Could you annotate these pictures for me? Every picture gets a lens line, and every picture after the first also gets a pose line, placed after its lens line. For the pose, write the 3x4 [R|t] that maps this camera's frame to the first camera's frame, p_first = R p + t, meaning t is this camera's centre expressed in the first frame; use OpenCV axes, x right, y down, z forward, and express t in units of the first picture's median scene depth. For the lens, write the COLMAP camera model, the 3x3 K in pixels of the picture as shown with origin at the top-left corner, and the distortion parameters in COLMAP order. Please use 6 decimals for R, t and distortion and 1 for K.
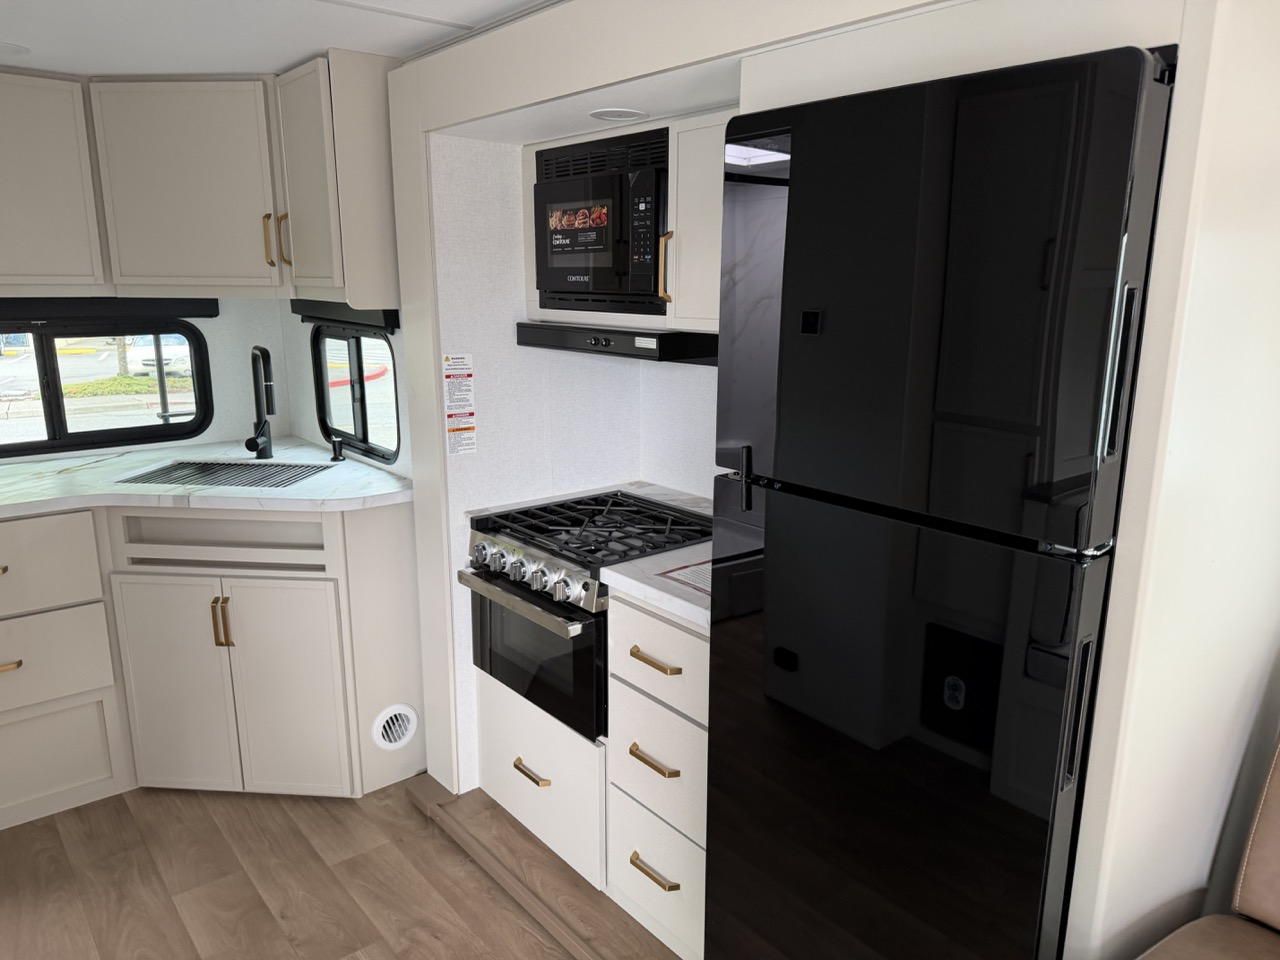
lens RADIAL K [[917.3, 0, 640.0], [0, 917.3, 480.0], [0, 0, 1]] dist [0.091613, -0.107921]
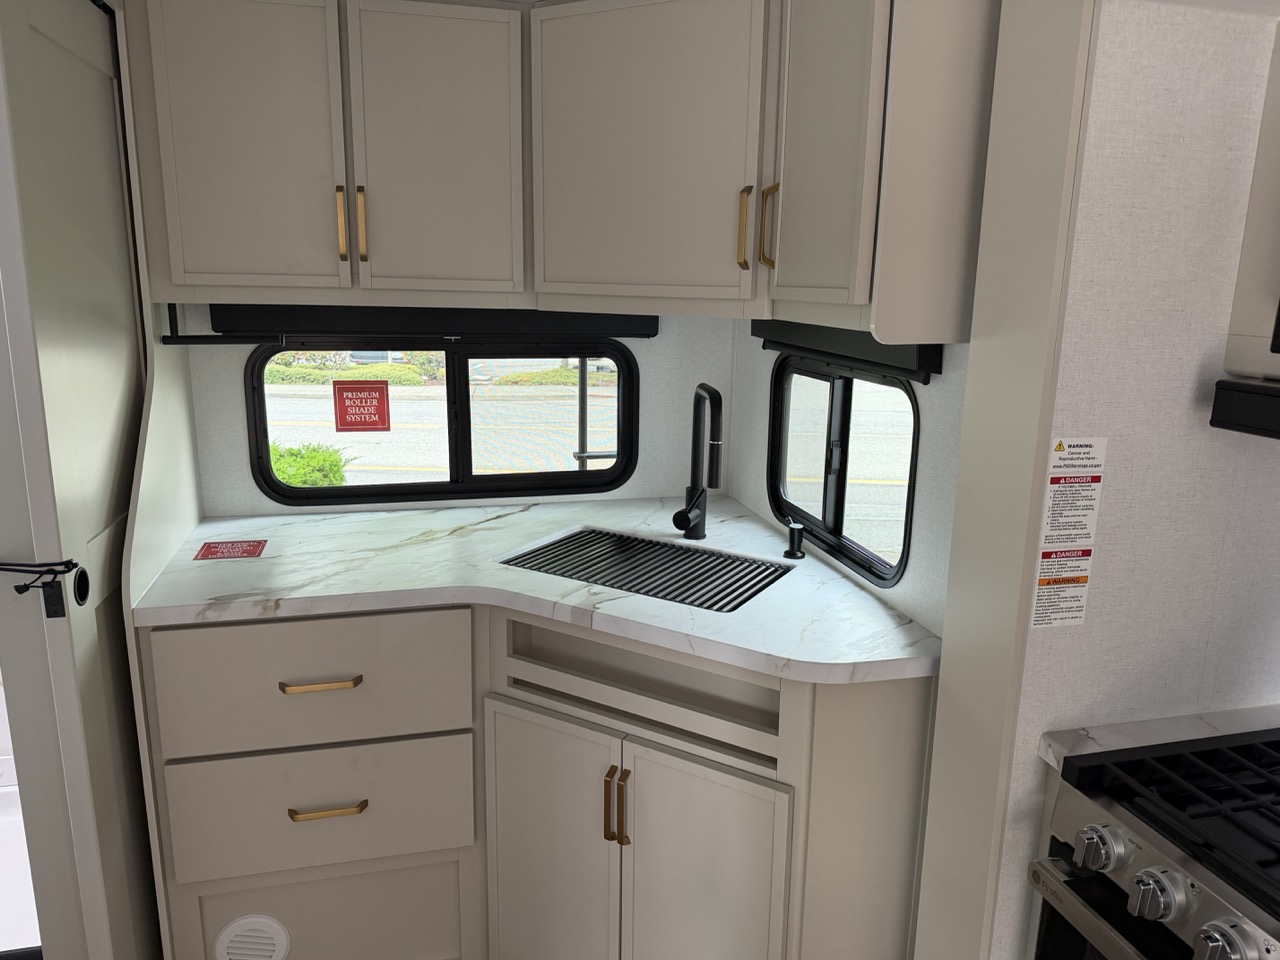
lens RADIAL K [[886.3, 0, 642.3], [0, 886.3, 471.2], [0, 0, 1]] dist [0.077399, -0.139750]
pose [[0.910021, 0.101372, -0.401978, -0.198416], [-0.105664, 0.994335, 0.011545, -0.090099], [0.400871, 0.031969, 0.915577, 0.412952]]
